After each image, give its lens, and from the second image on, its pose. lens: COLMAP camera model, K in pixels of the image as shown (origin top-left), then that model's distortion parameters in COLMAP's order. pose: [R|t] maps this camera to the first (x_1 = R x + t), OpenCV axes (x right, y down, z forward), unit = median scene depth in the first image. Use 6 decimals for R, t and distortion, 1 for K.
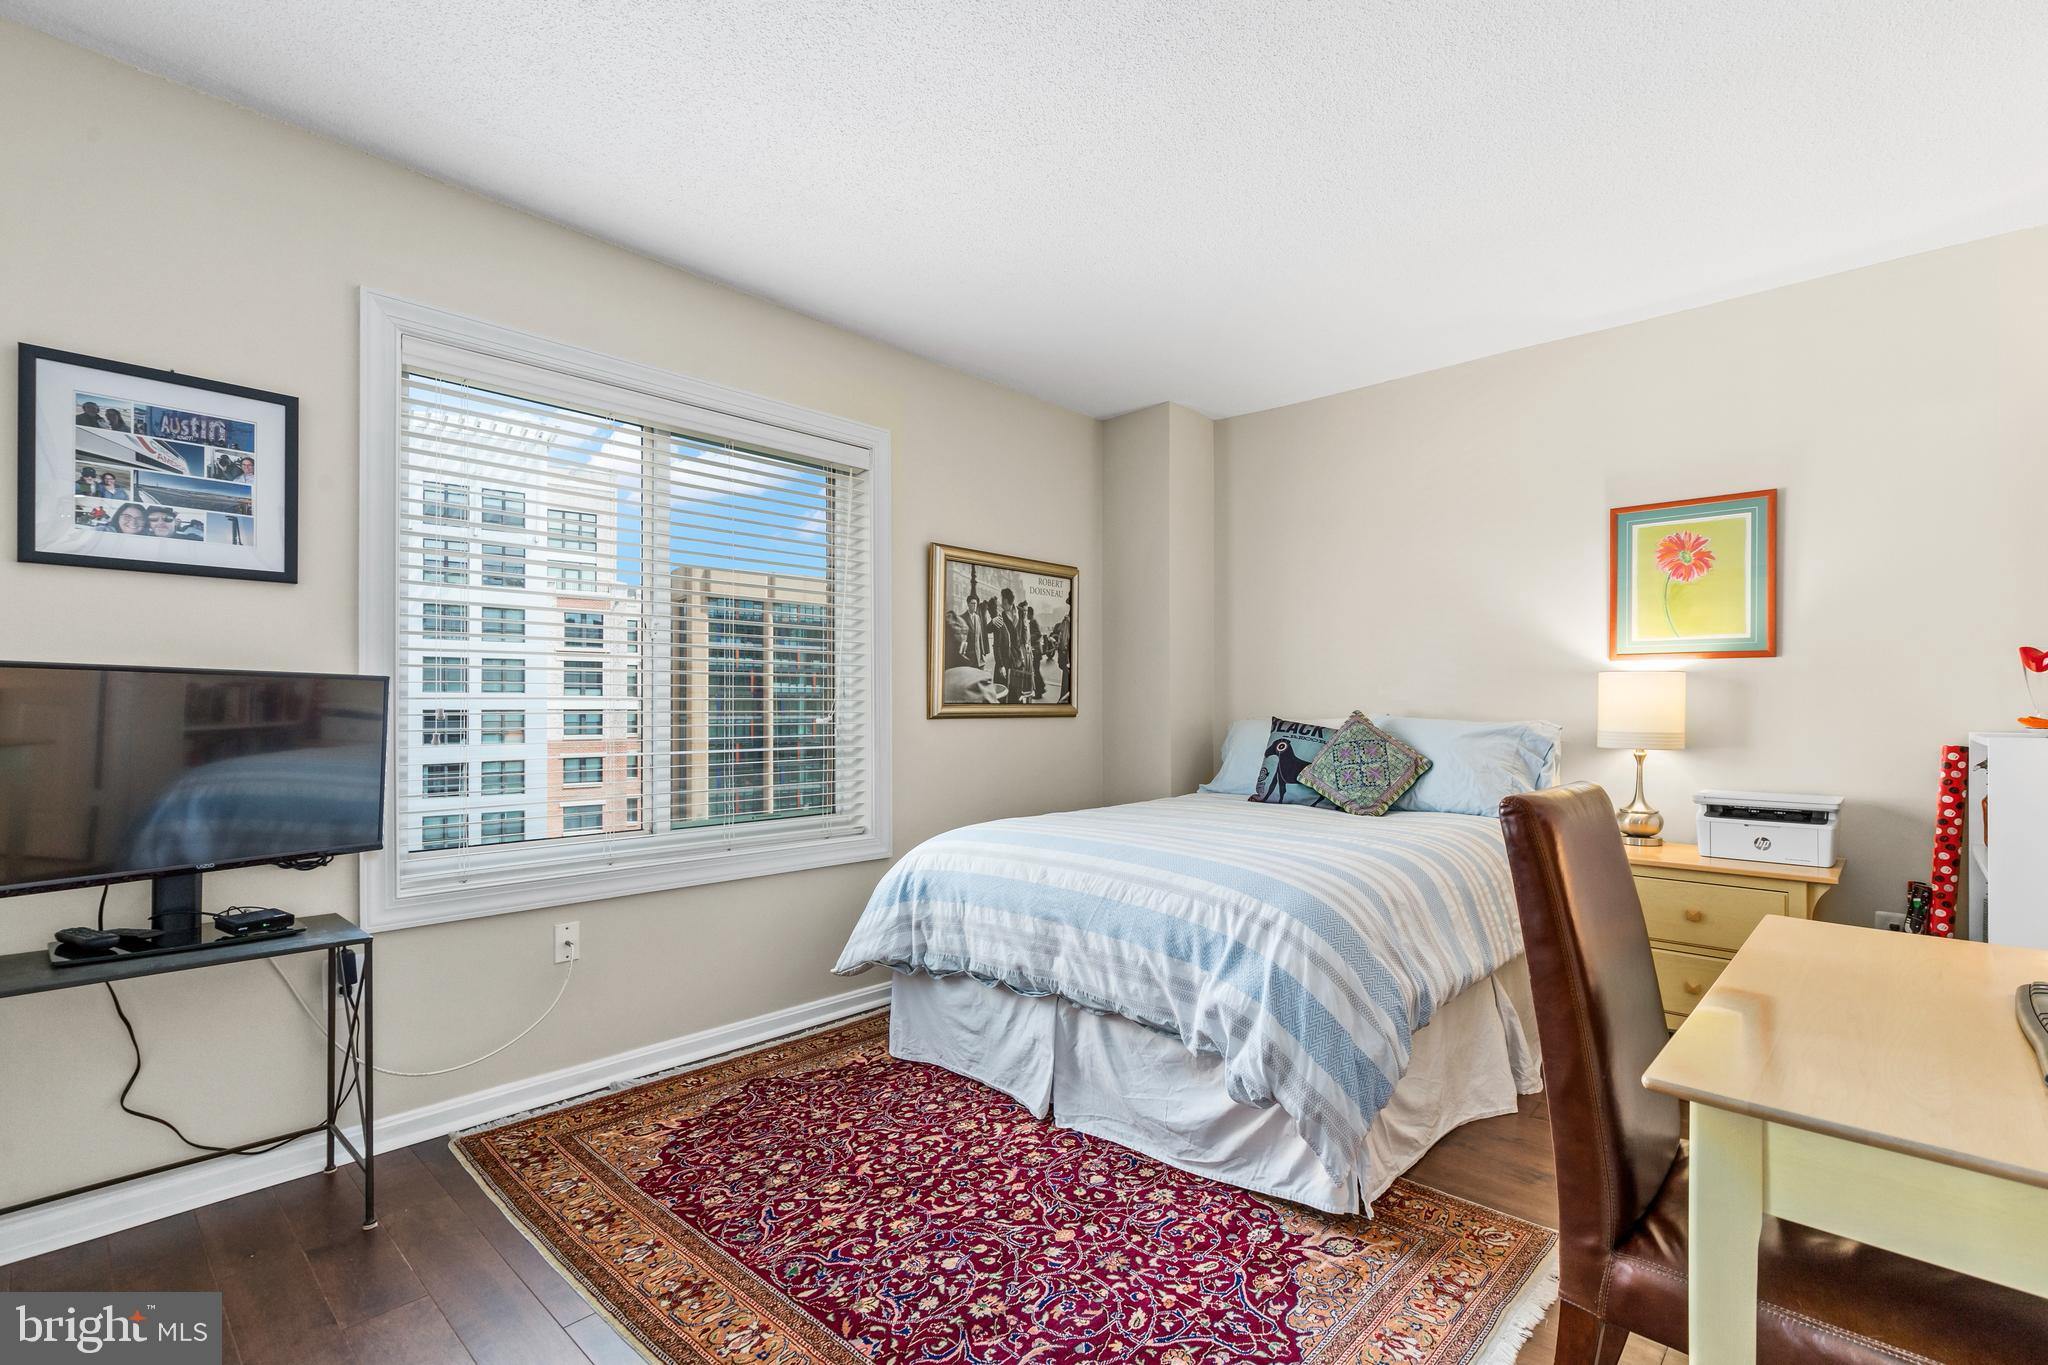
lens RADIAL K [[931.3, 0, 1031.3], [0, 931.3, 704.2], [0, 0, 1]] dist [0.005399, -0.000075]
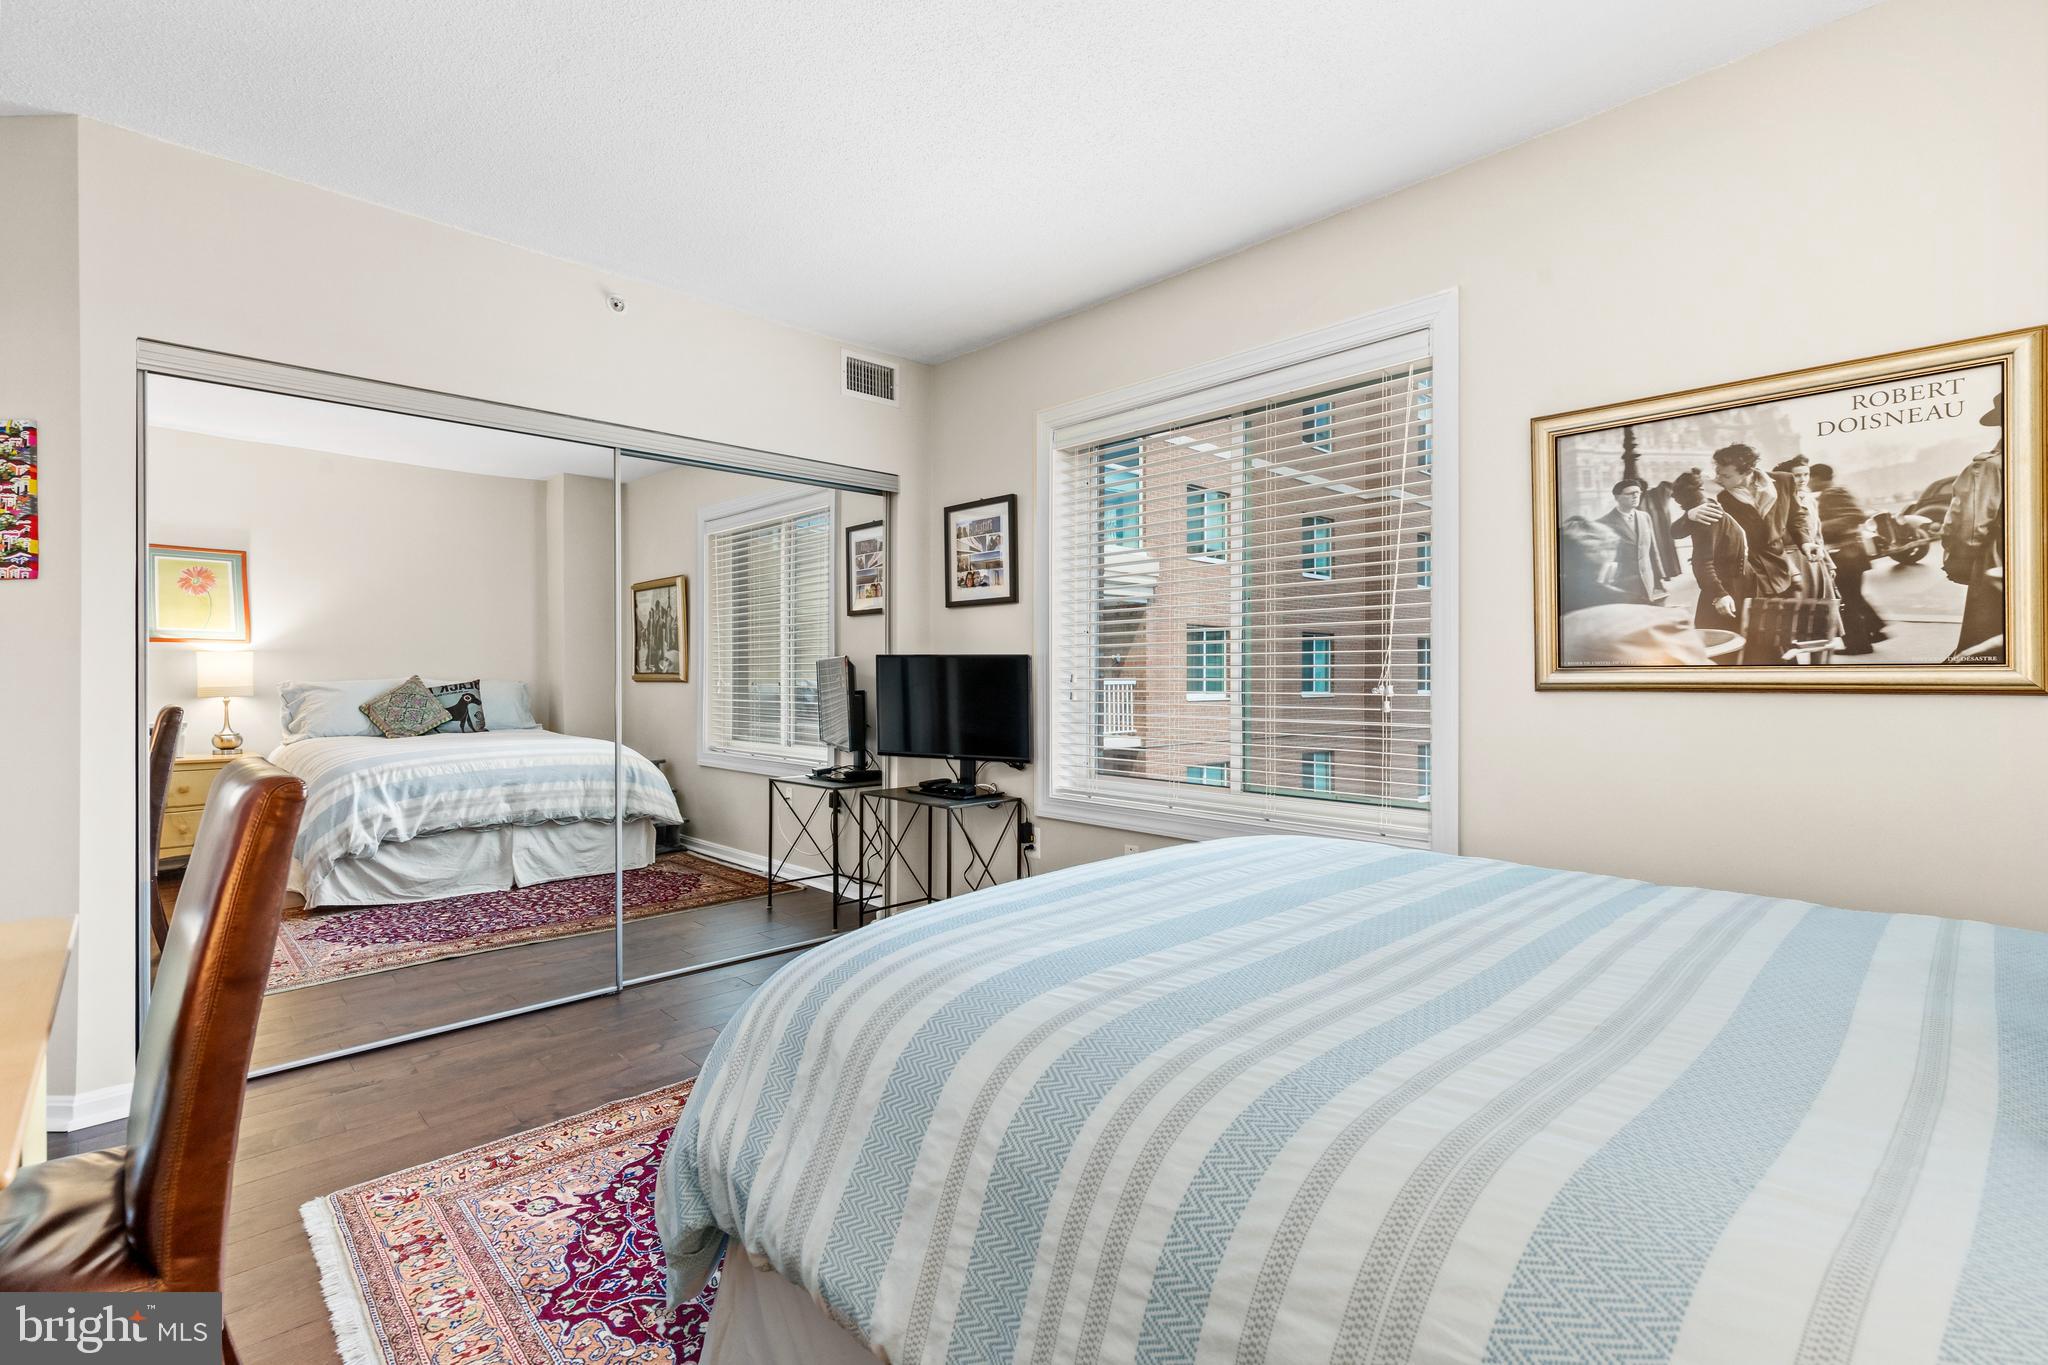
lens RADIAL K [[931.3, 0, 1021.6], [0, 931.3, 683.1], [0, 0, 1]] dist [0.005399, -0.000075]
pose [[-0.056458, 0.006321, -0.998385, 0.651070], [0.003031, 0.999976, 0.006160, 0.006006], [0.998400, -0.002679, -0.056476, 0.787753]]
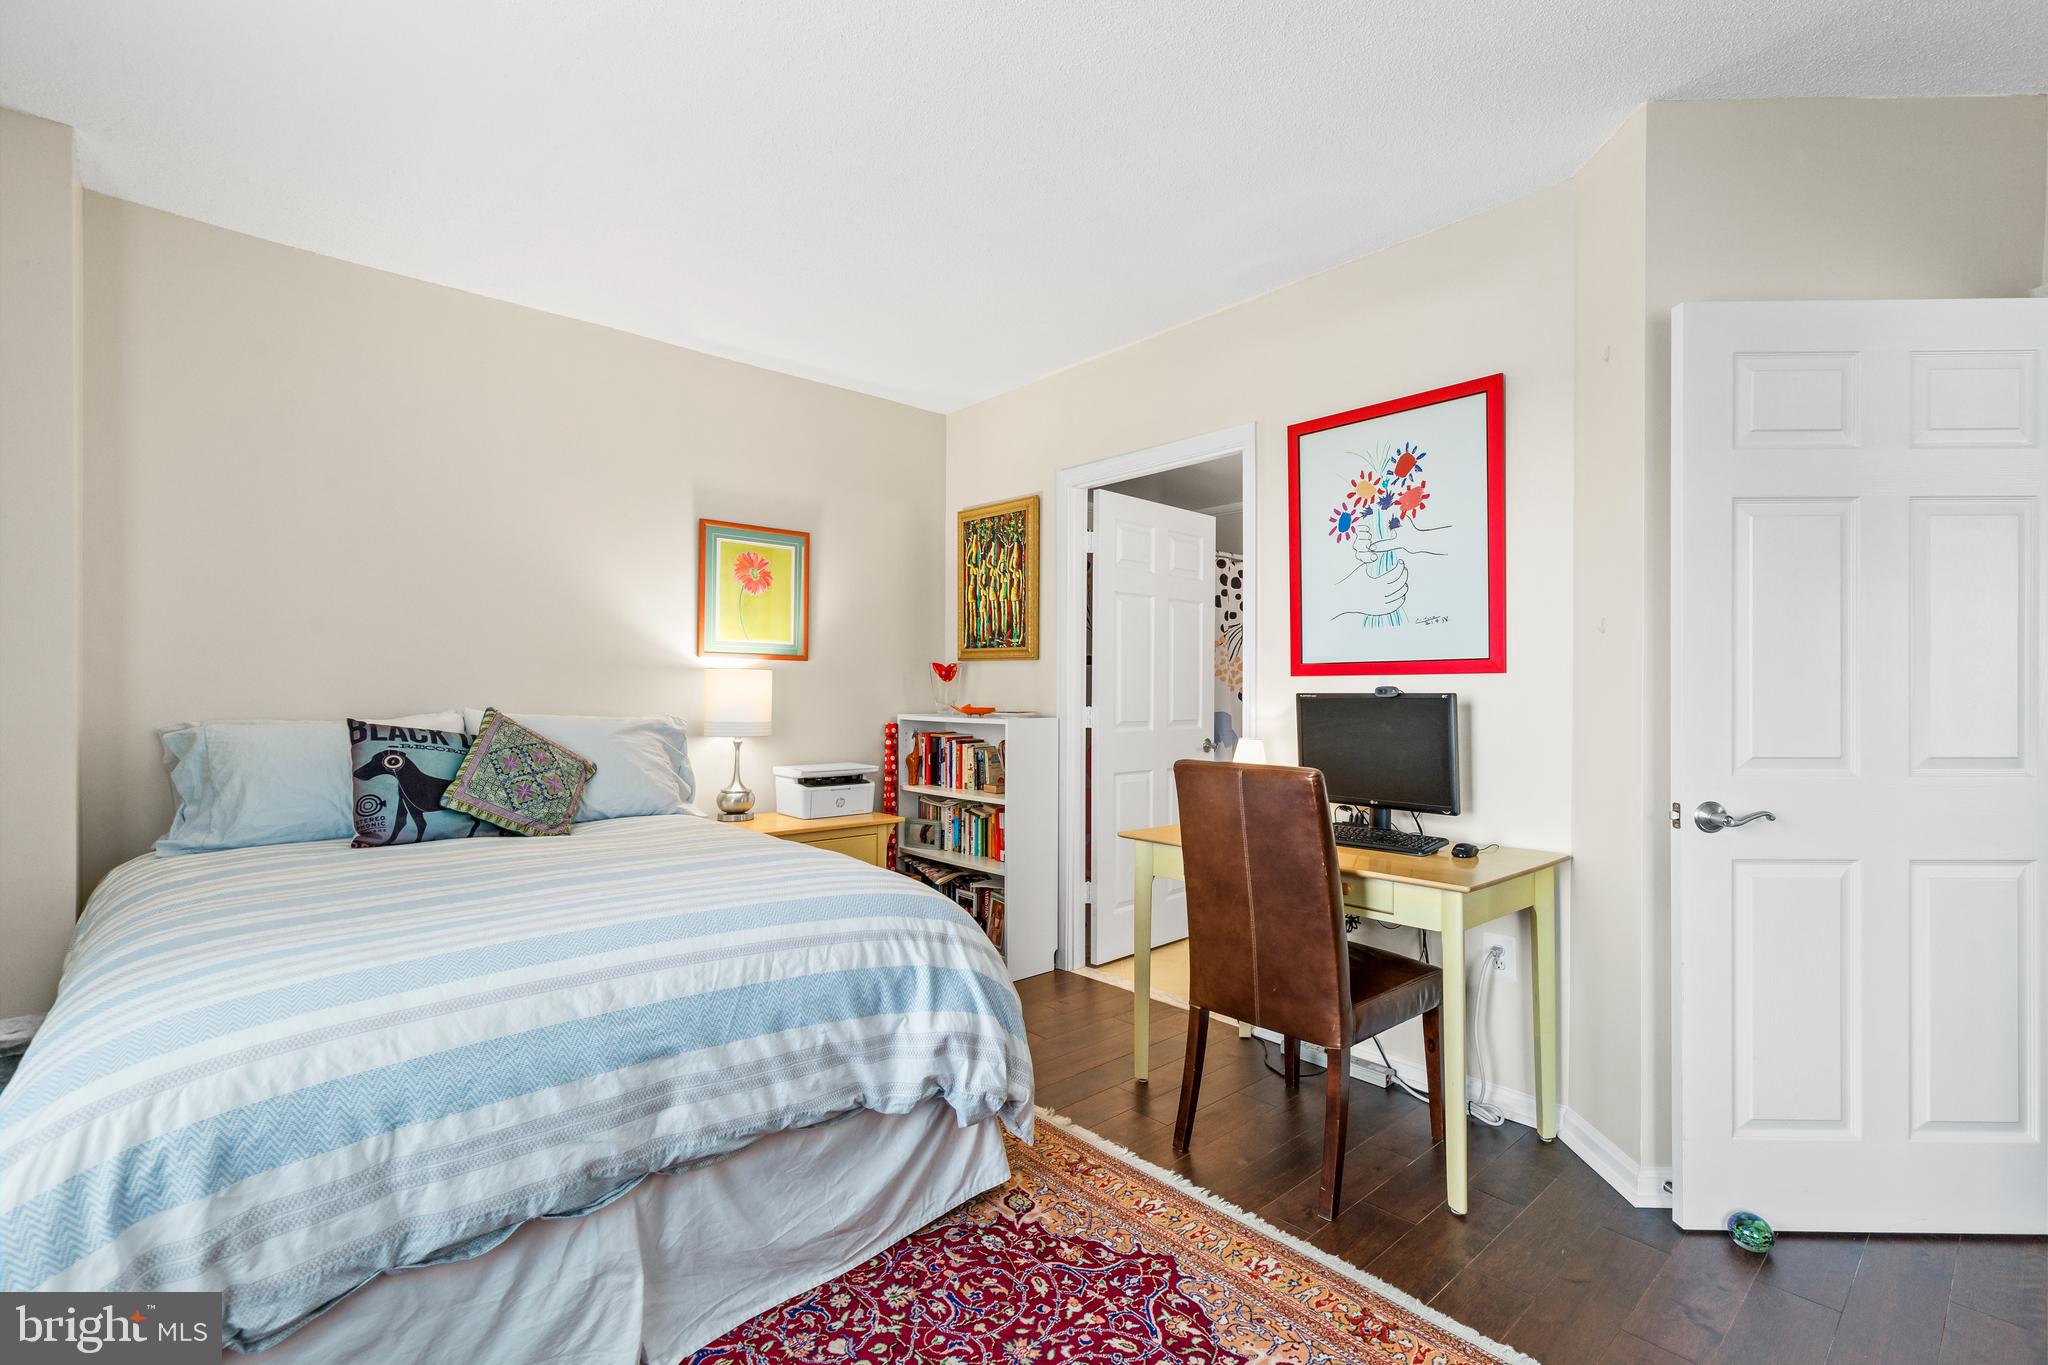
lens RADIAL K [[931.3, 0, 1055.9], [0, 931.3, 689.1], [0, 0, 1]] dist [0.005399, -0.000075]
pose [[0.063384, -0.002467, 0.997986, -0.456753], [-0.007608, 0.999967, 0.002955, -0.016460], [-0.997960, -0.007780, 0.063363, 0.533939]]
